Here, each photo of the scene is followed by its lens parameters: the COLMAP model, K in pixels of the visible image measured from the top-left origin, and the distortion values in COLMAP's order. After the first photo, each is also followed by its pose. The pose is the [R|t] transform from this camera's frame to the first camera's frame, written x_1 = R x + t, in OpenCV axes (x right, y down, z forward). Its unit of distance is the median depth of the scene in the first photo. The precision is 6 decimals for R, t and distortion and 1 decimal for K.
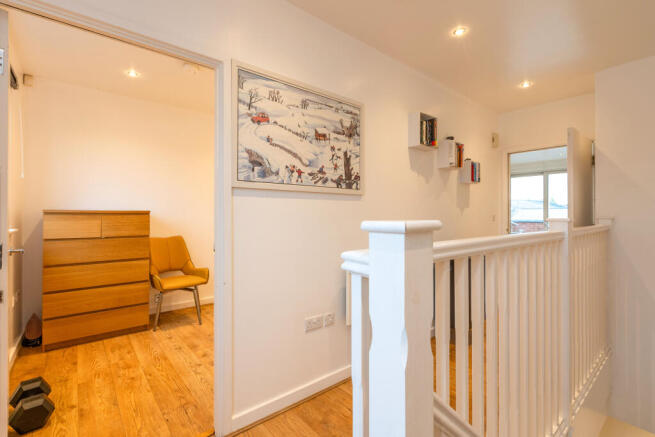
lens RADIAL K [[297.2, 0, 325.9], [0, 297.2, 215.2], [0, 0, 1]] dist [-0.000232, -0.002017]
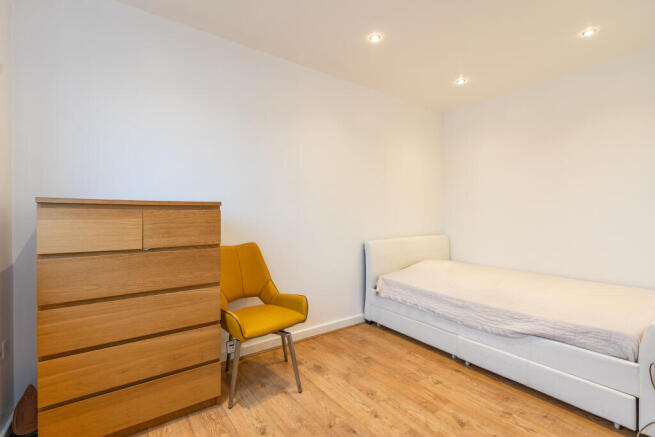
lens RADIAL K [[297.2, 0, 328.3], [0, 297.2, 220.5], [0, 0, 1]] dist [-0.000232, -0.002017]
pose [[0.997695, 0.004192, -0.067726, -0.347989], [-0.002875, 0.999805, 0.019531, 0.009063], [0.067795, -0.019292, 0.997513, 0.438679]]
